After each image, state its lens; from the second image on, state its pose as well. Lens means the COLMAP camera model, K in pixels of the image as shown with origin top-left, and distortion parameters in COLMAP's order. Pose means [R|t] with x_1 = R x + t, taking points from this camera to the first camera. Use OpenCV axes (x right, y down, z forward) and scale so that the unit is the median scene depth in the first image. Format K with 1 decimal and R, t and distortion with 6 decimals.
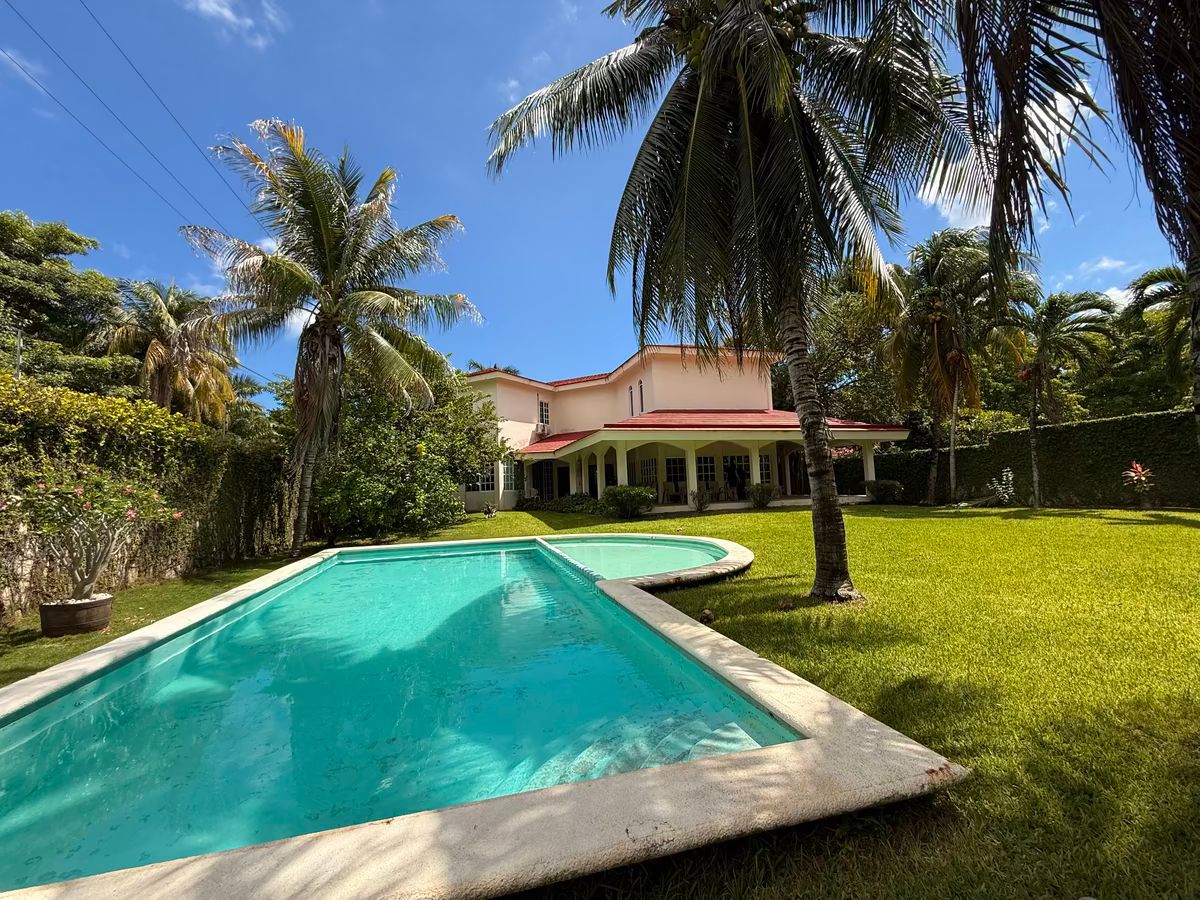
lens RADIAL K [[477.6, 0, 600.0], [0, 477.6, 450.0], [0, 0, 1]] dist [0.001077, -0.000030]
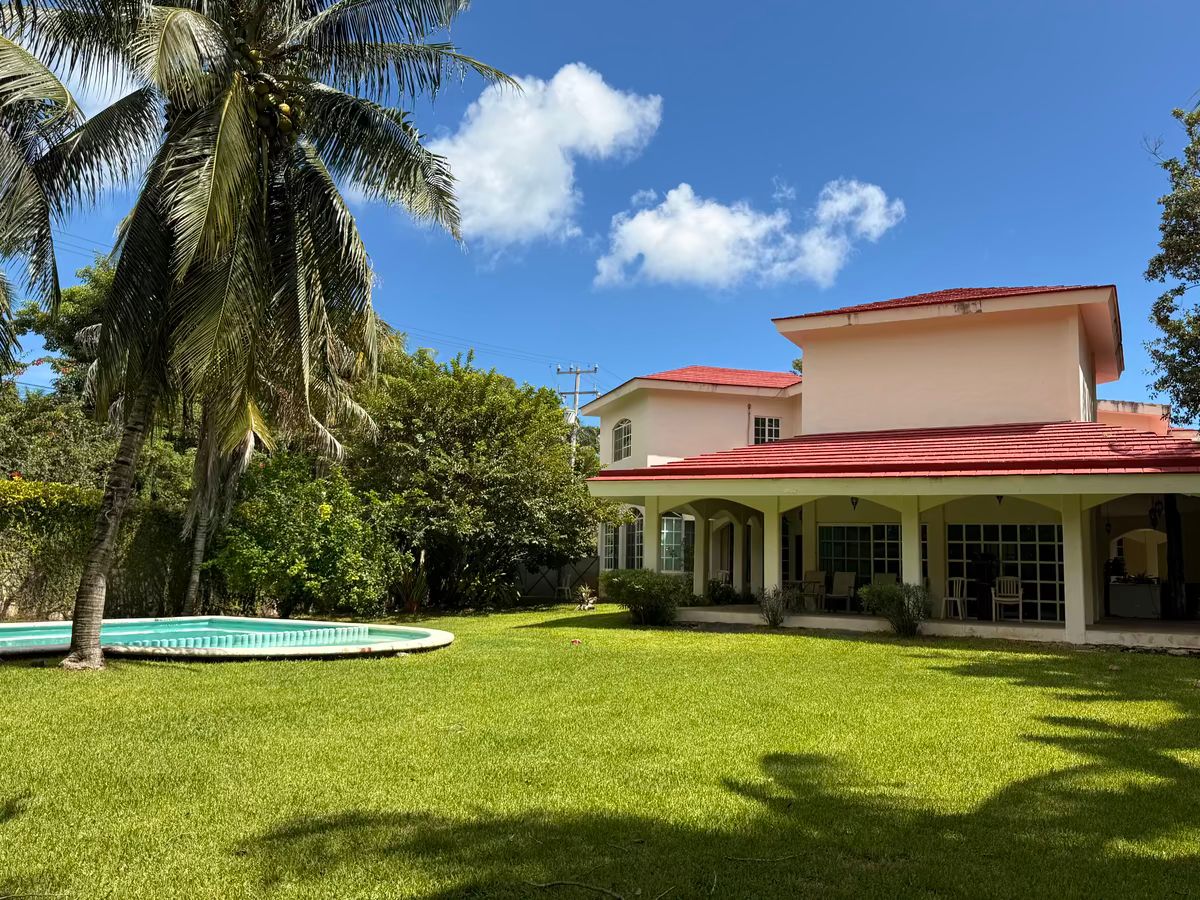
lens RADIAL K [[978.9, 0, 600.0], [0, 978.9, 450.0], [0, 0, 1]] dist [0.123777, -0.224053]
pose [[0.719031, -0.028424, -0.694396, 0.817838], [0.001813, 0.999237, -0.039025, -0.027306], [0.694975, 0.026801, 0.718534, 0.058250]]
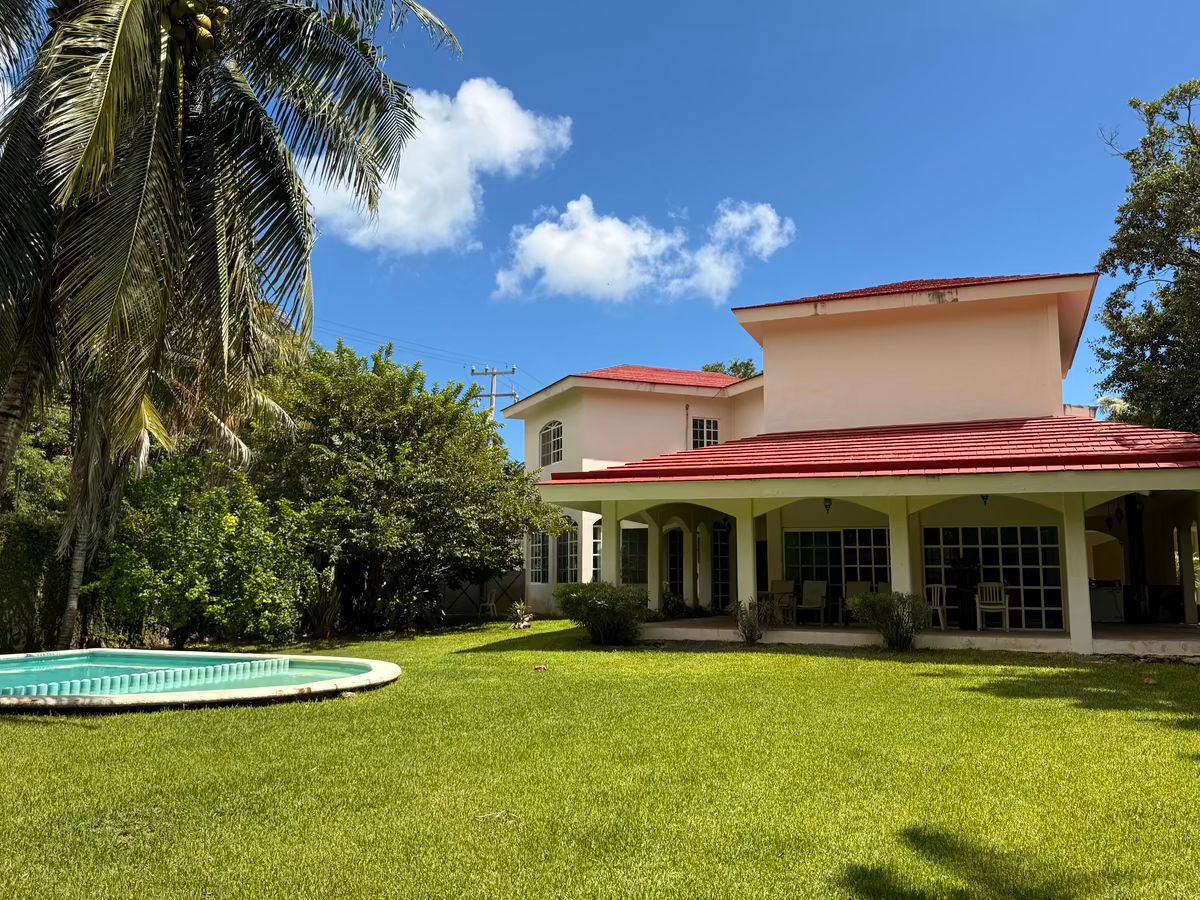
lens RADIAL K [[978.9, 0, 600.0], [0, 978.9, 450.0], [0, 0, 1]] dist [0.123777, -0.224053]
pose [[0.795142, -0.040340, -0.605079, 0.679672], [0.012759, 0.998677, -0.049815, -0.020447], [0.606288, 0.031890, 0.794605, 0.098959]]
